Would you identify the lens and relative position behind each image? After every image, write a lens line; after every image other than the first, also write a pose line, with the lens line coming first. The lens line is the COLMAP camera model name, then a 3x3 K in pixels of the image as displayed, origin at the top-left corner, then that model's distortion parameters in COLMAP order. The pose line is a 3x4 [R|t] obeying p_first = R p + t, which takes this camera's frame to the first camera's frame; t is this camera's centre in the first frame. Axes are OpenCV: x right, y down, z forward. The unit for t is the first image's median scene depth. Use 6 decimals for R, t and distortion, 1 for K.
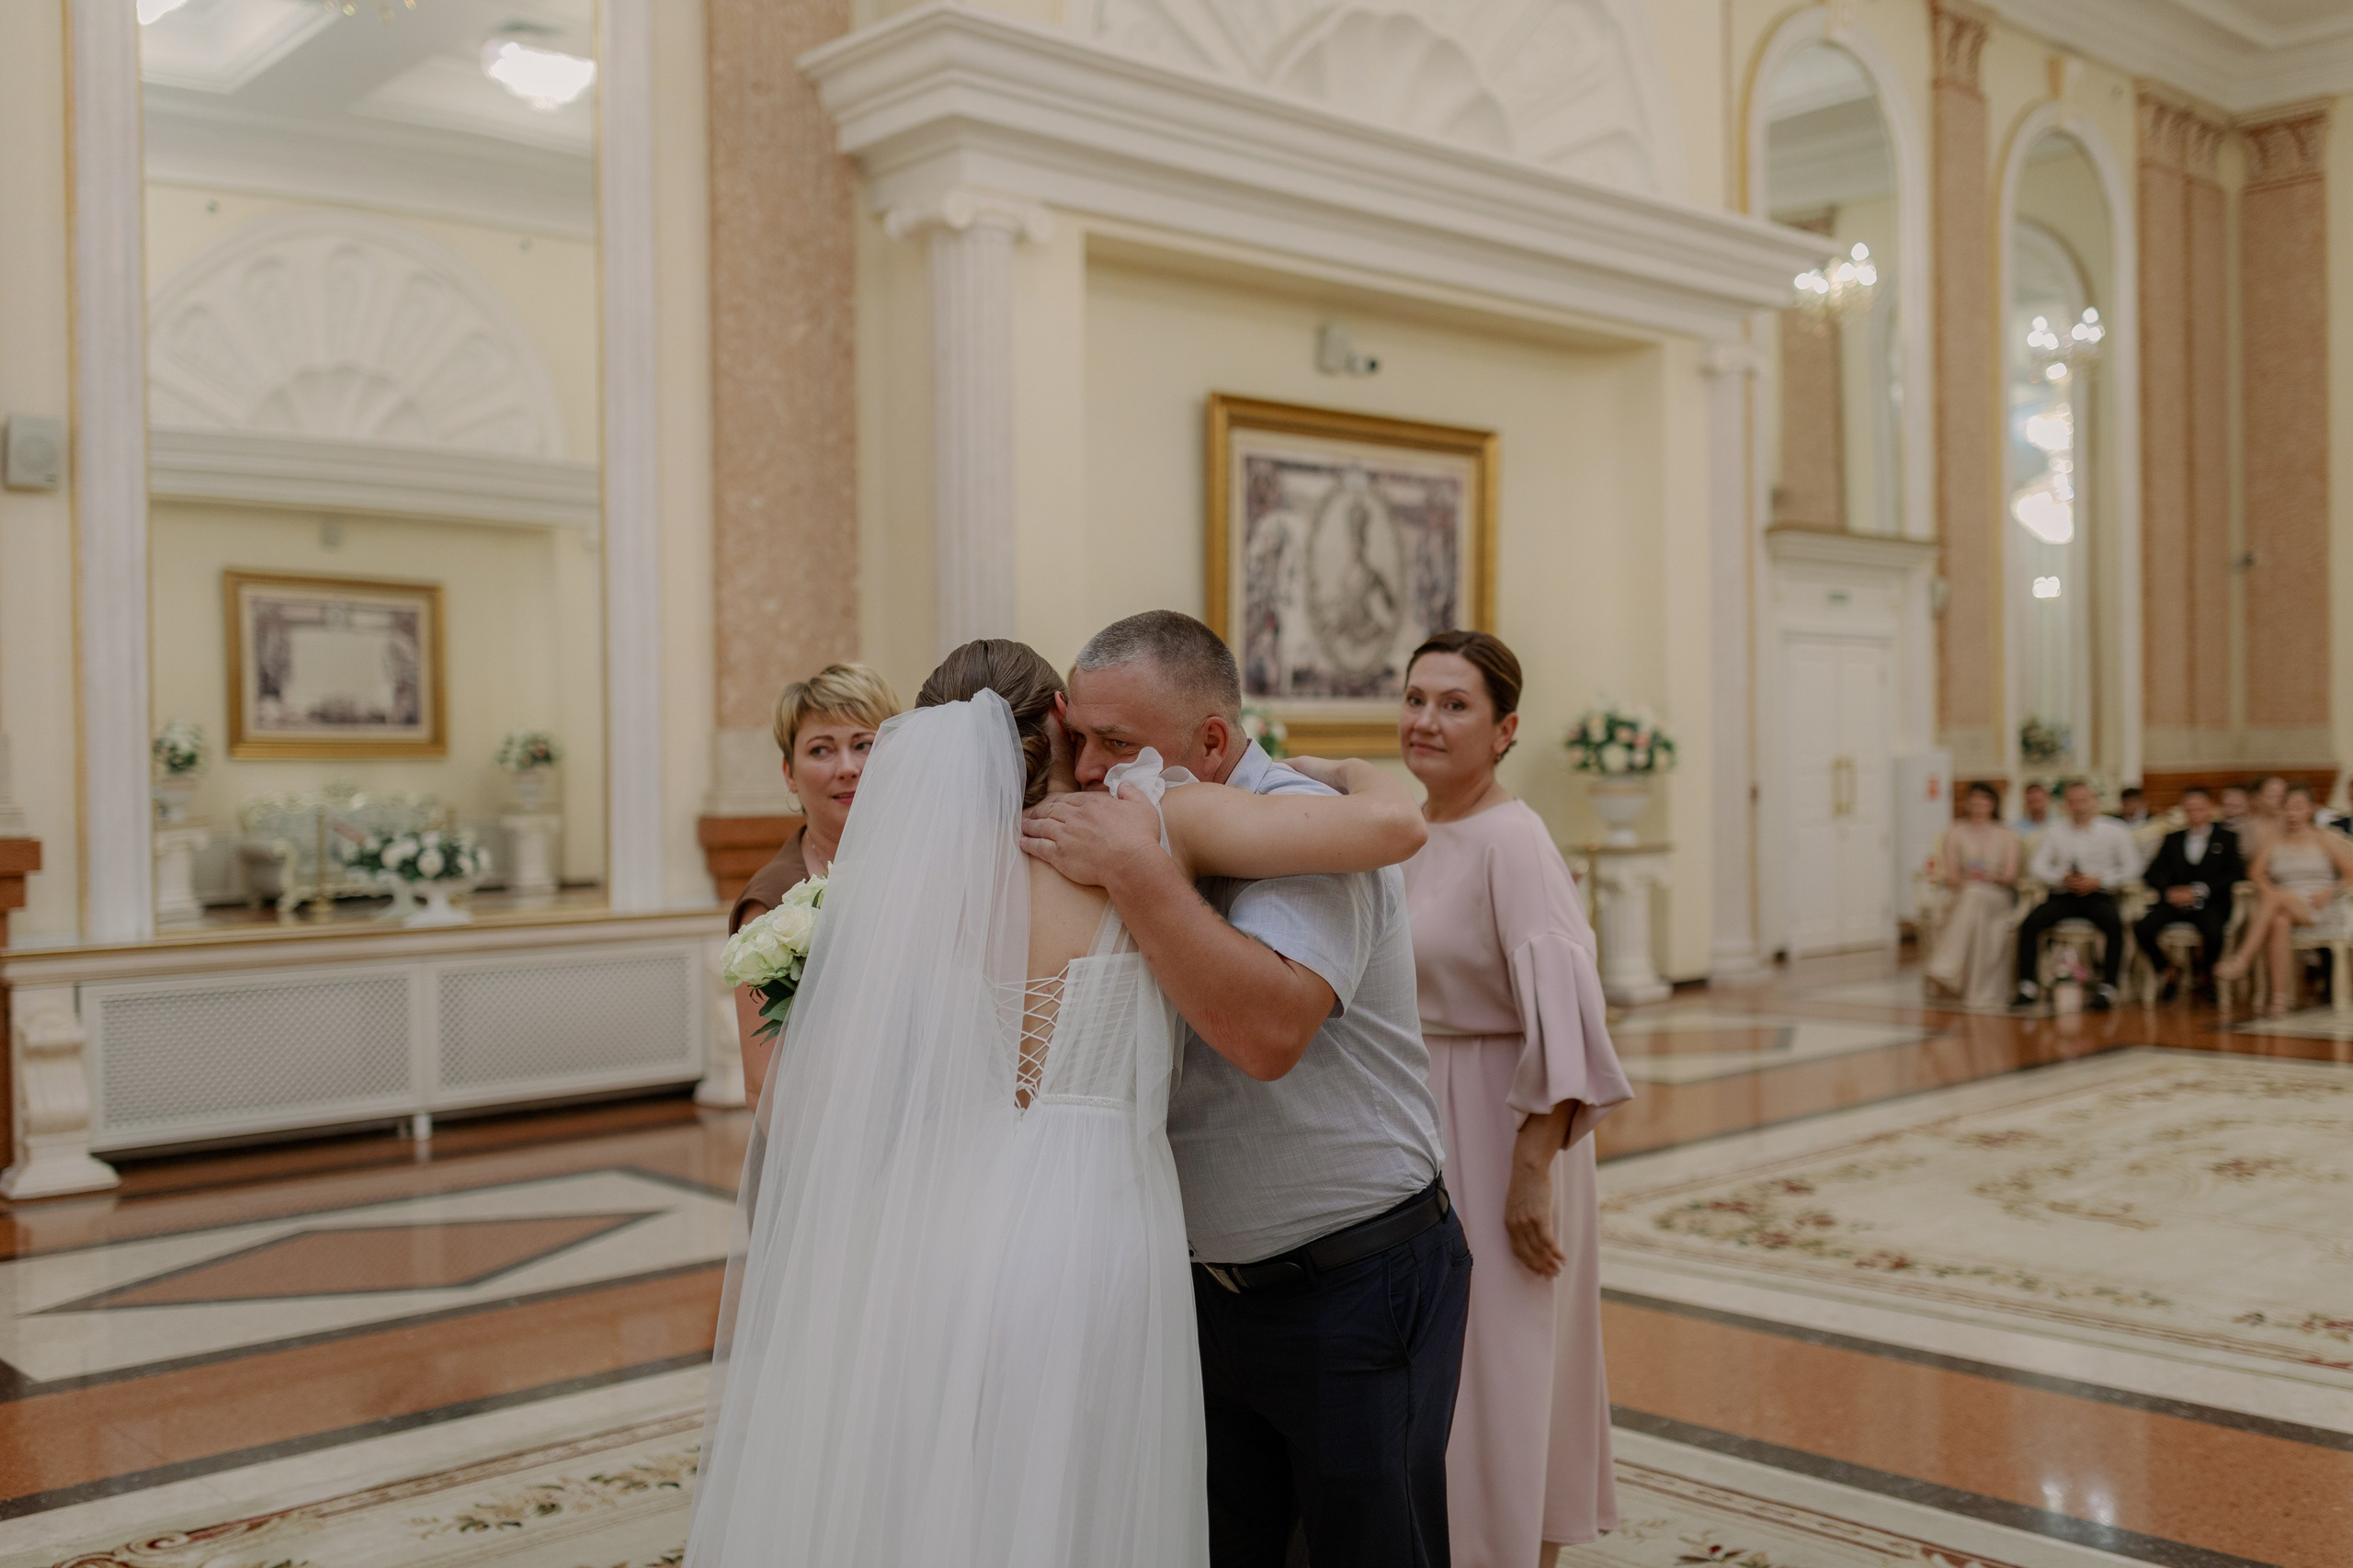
lens RADIAL K [[2223.0, 0, 1248.8], [0, 2223.0, 784.6], [0, 0, 1]] dist [-0.003786, 0.019620]
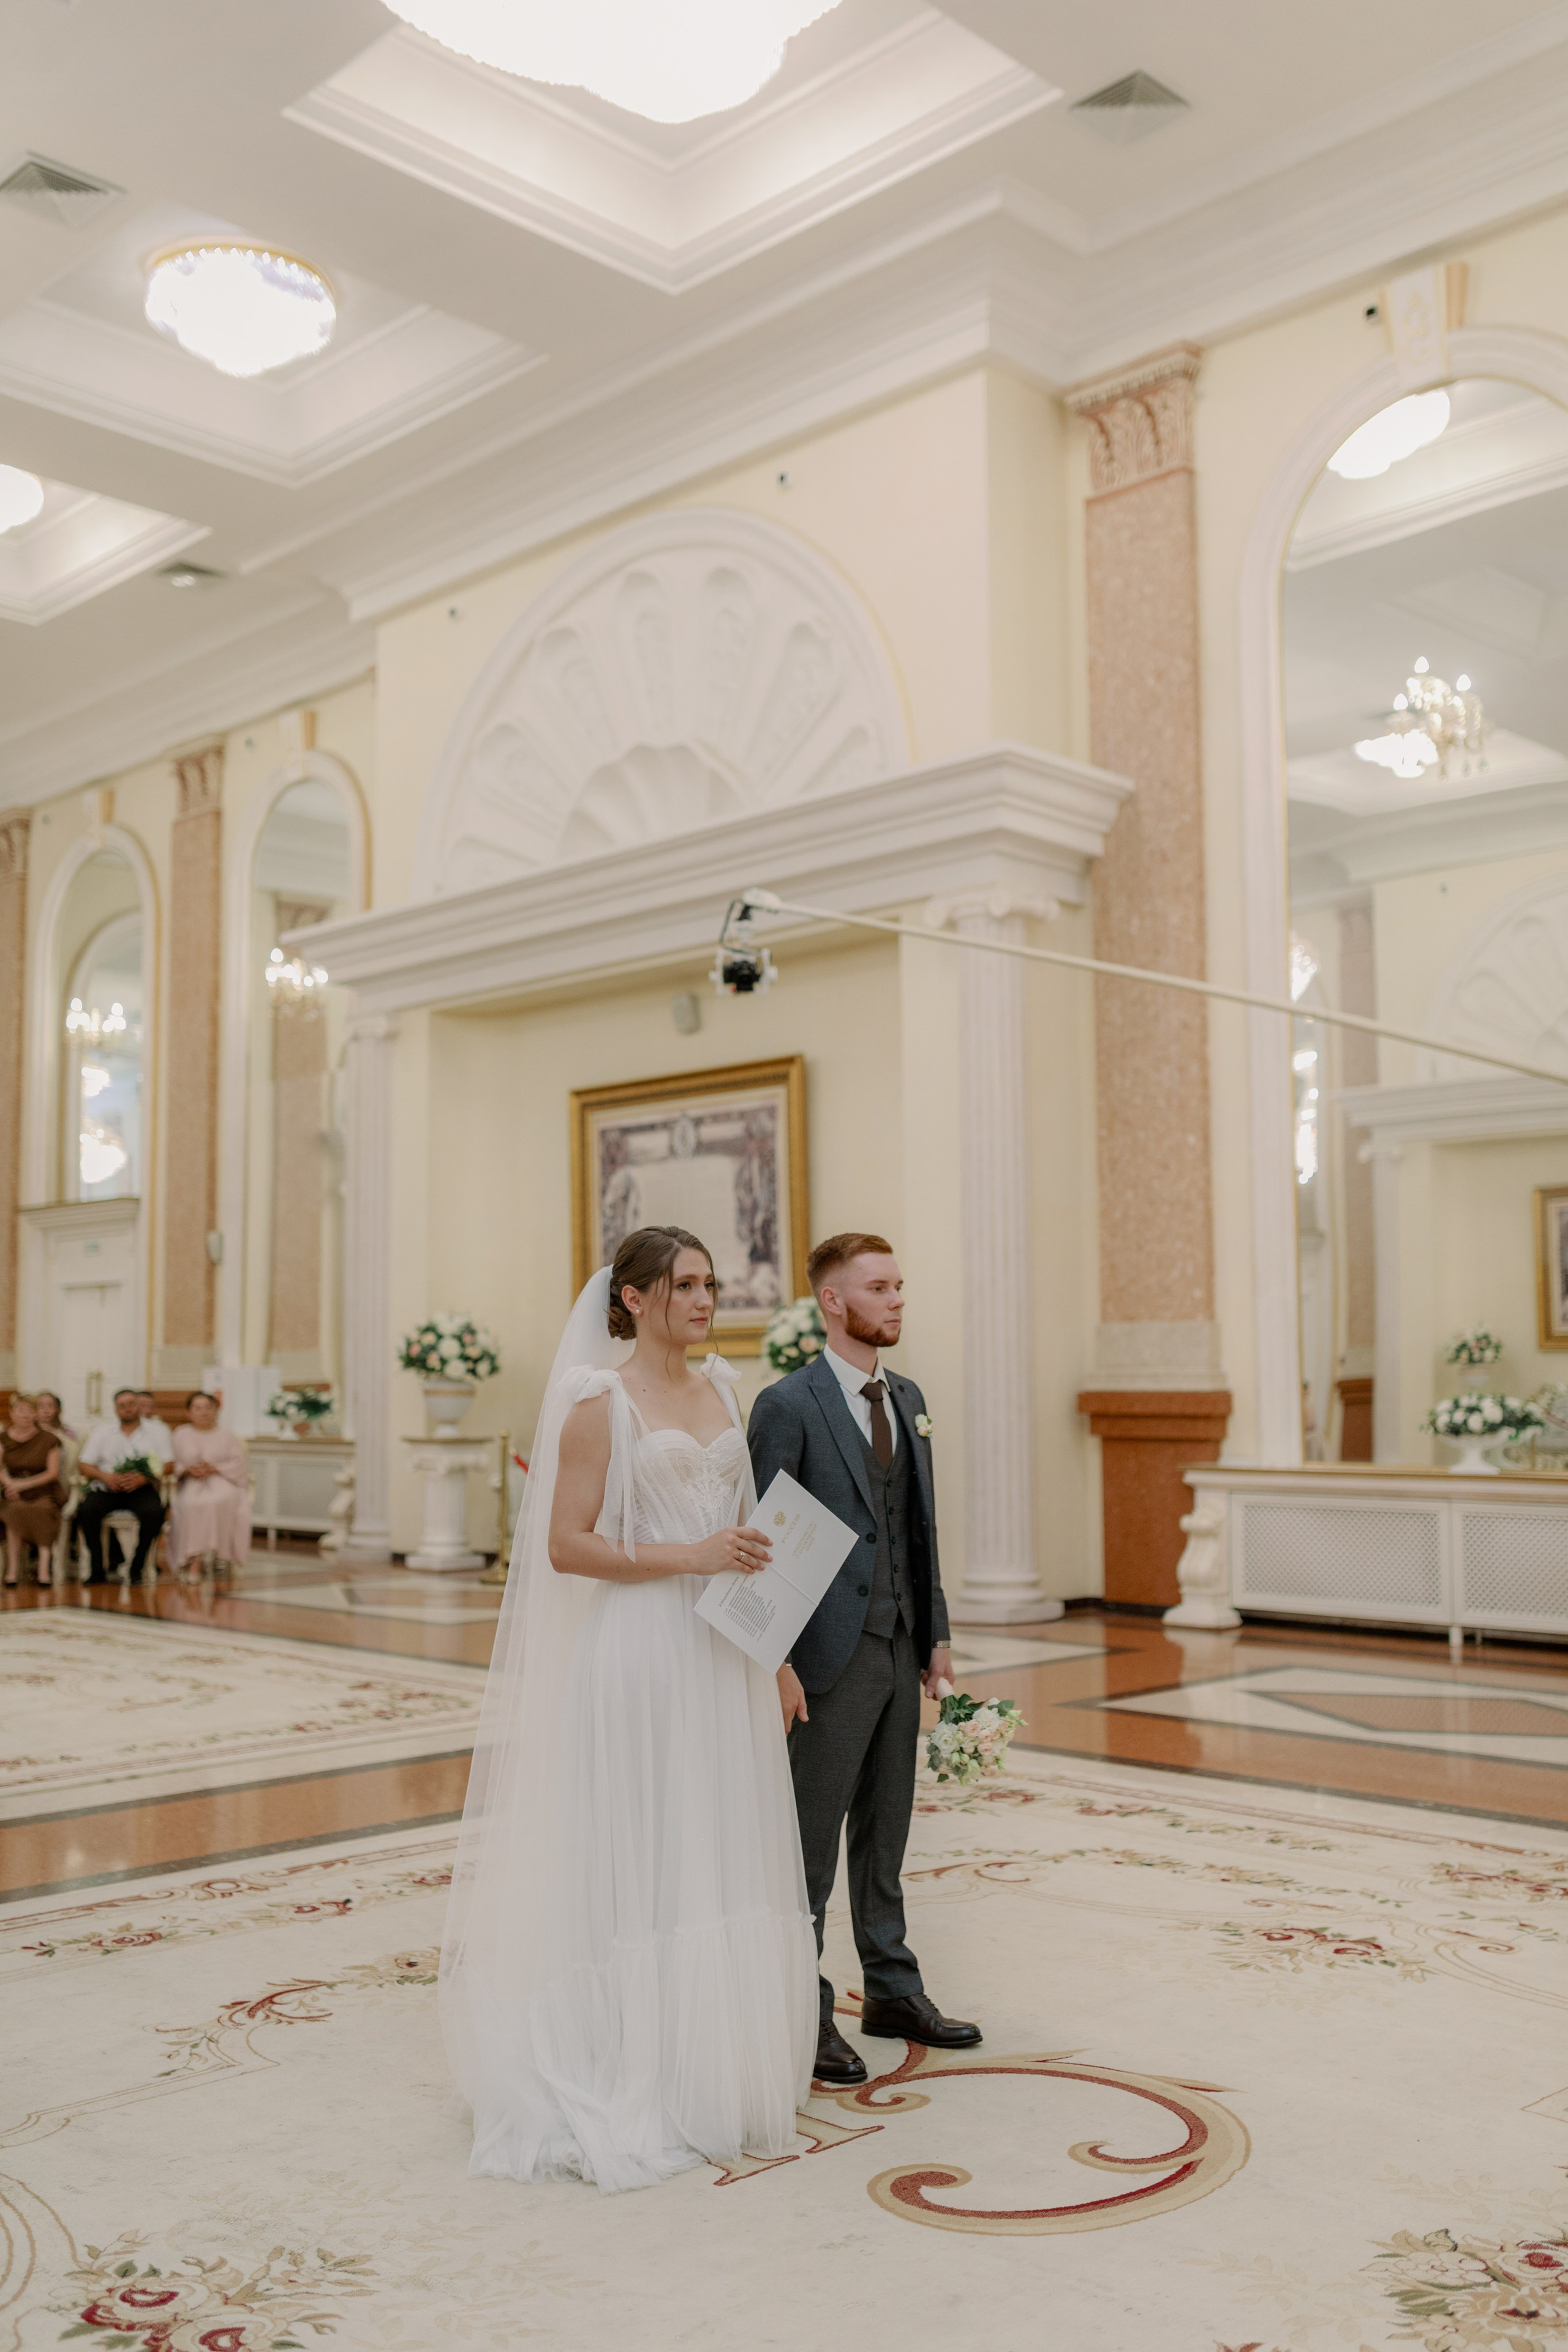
lens RADIAL K [[2219.4, 0, 781.9], [0, 2219.4, 1168.2], [0, 0, 1]] dist [-0.000916, 0.014011]
pose [[0.017283, -0.066751, -0.997620, 1.302293], [0.010219, 0.997729, -0.066581, -0.035841], [0.999798, -0.009044, 0.017926, 1.072764]]
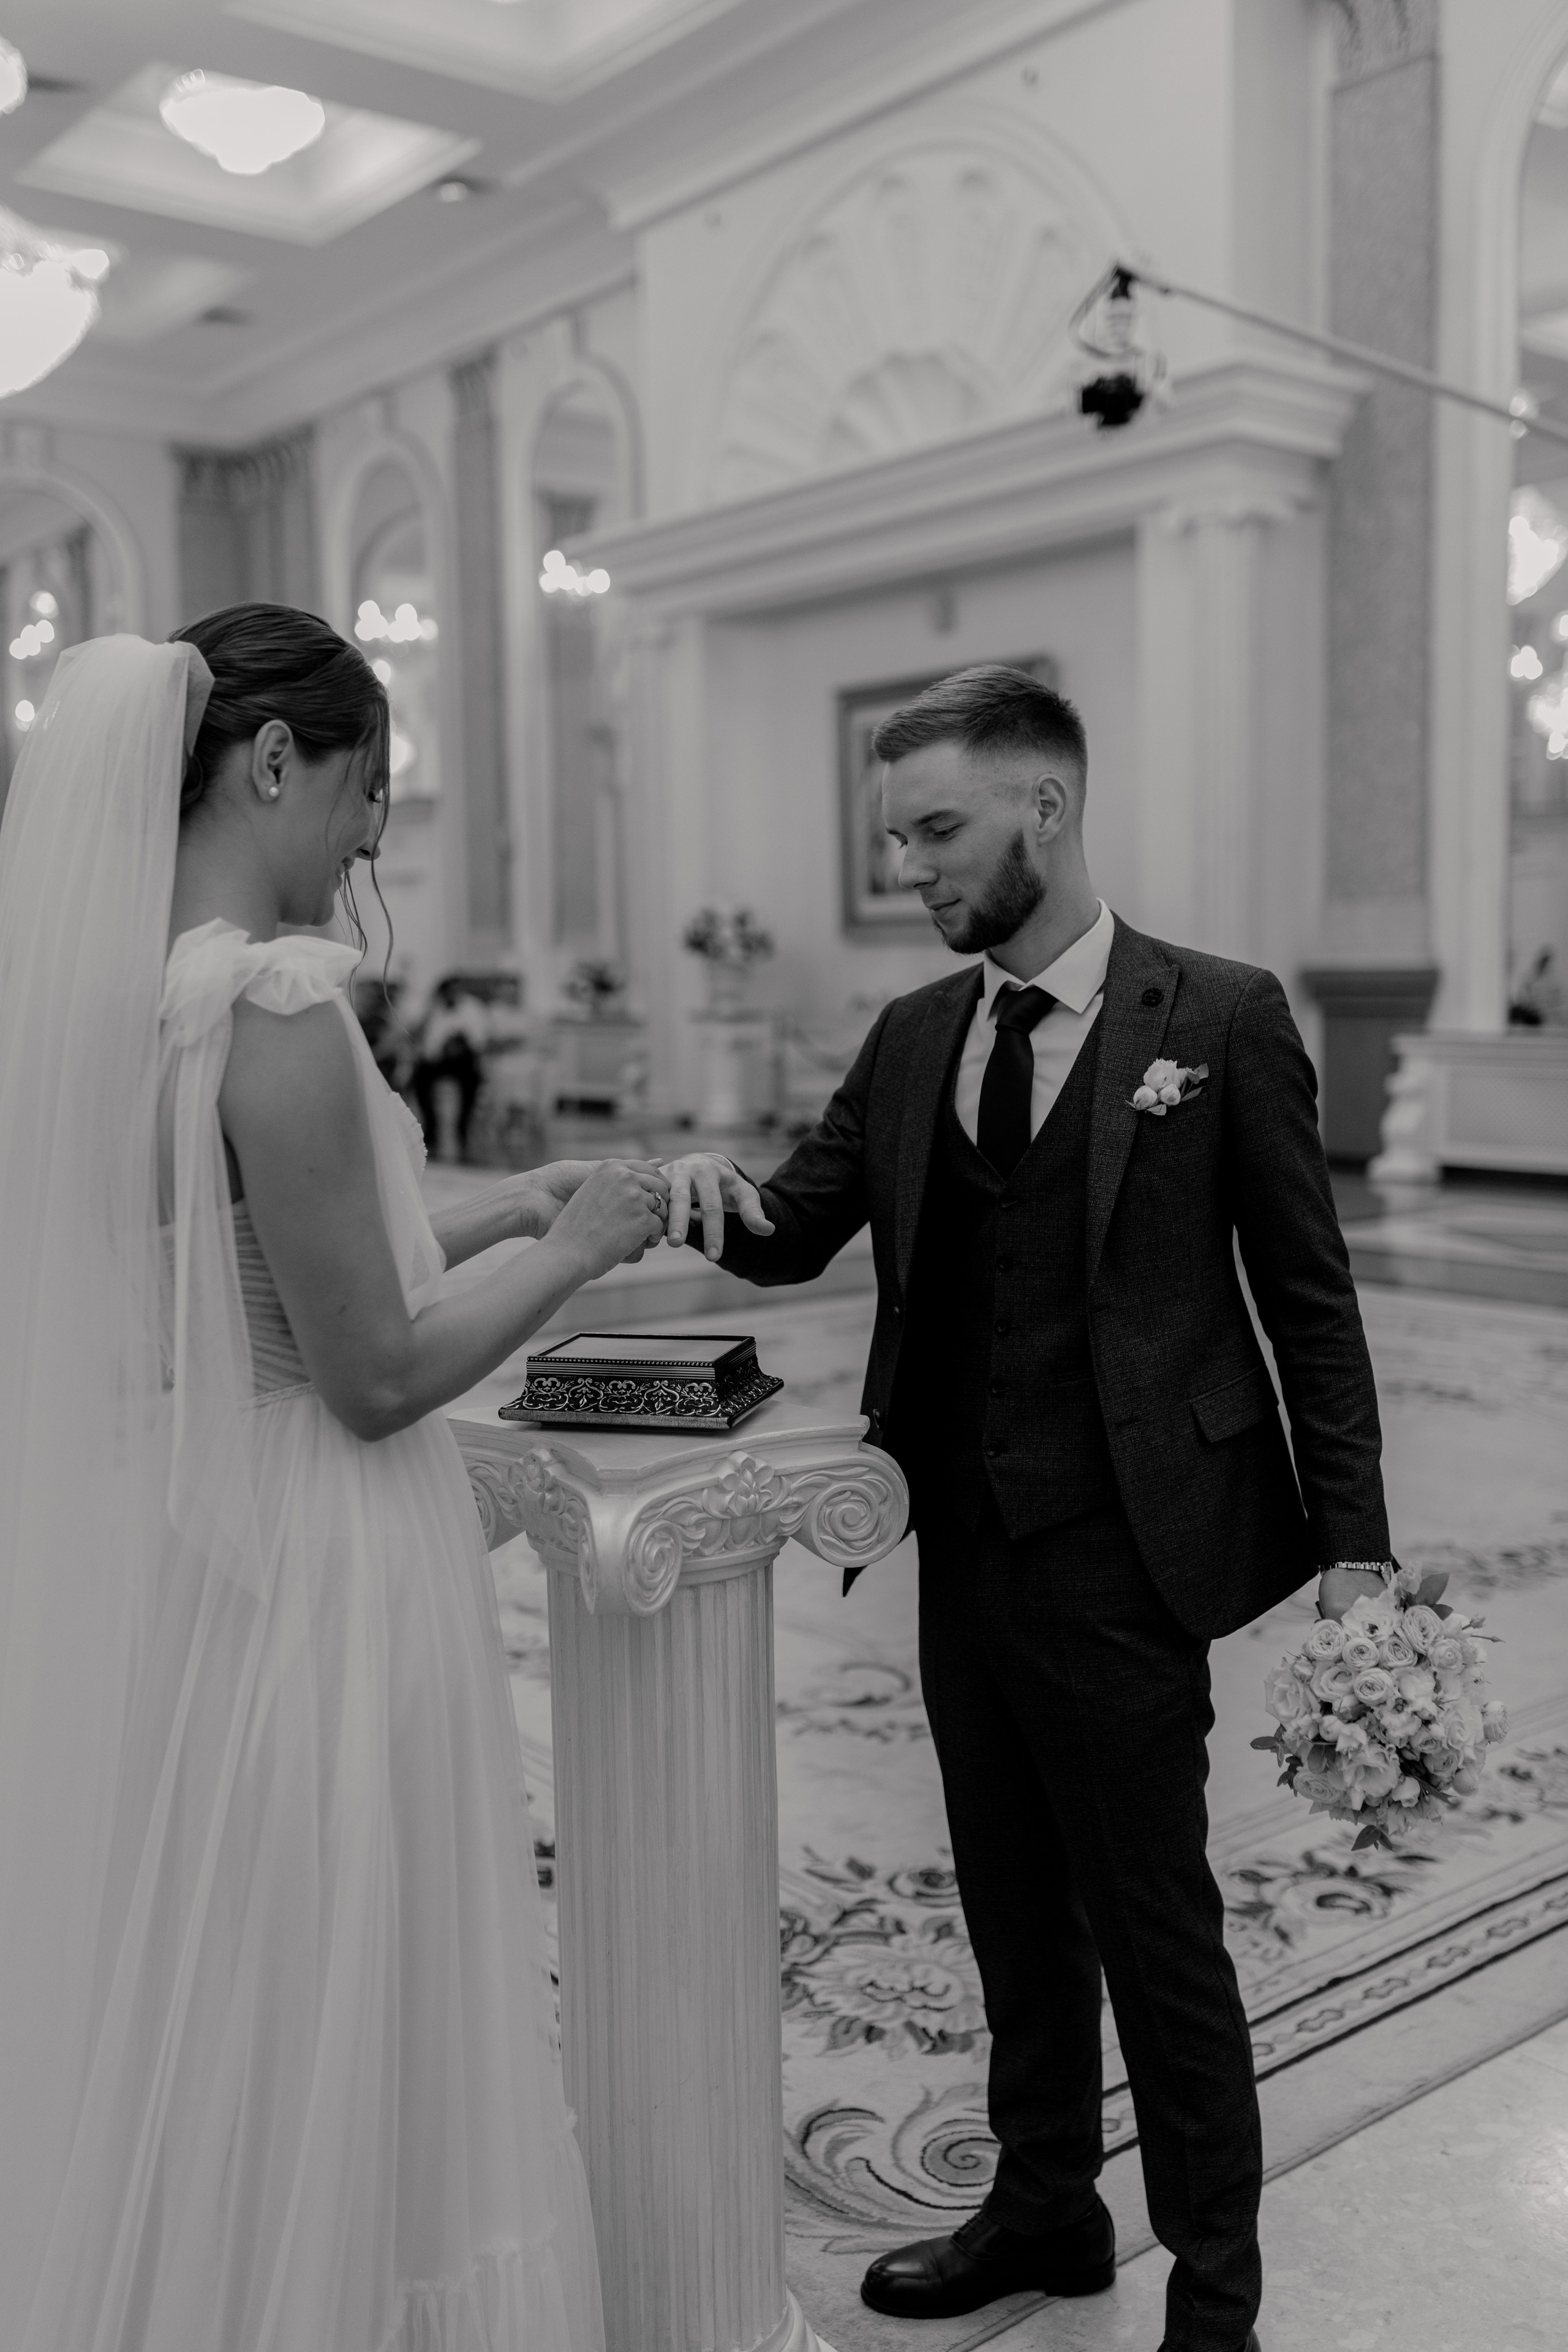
lens RADIAL K [[2222.1, 0, 781.5], [0, 2222.1, 1170.0], [0, 0, 1]] dist [-0.003786, 0.019620]
pose [[-0.100316, 0.123424, -0.987271, 1.426971], [0.022569, 0.992303, 0.121760, -0.041174], [0.994700, -0.010067, -0.102329, 1.080299]]
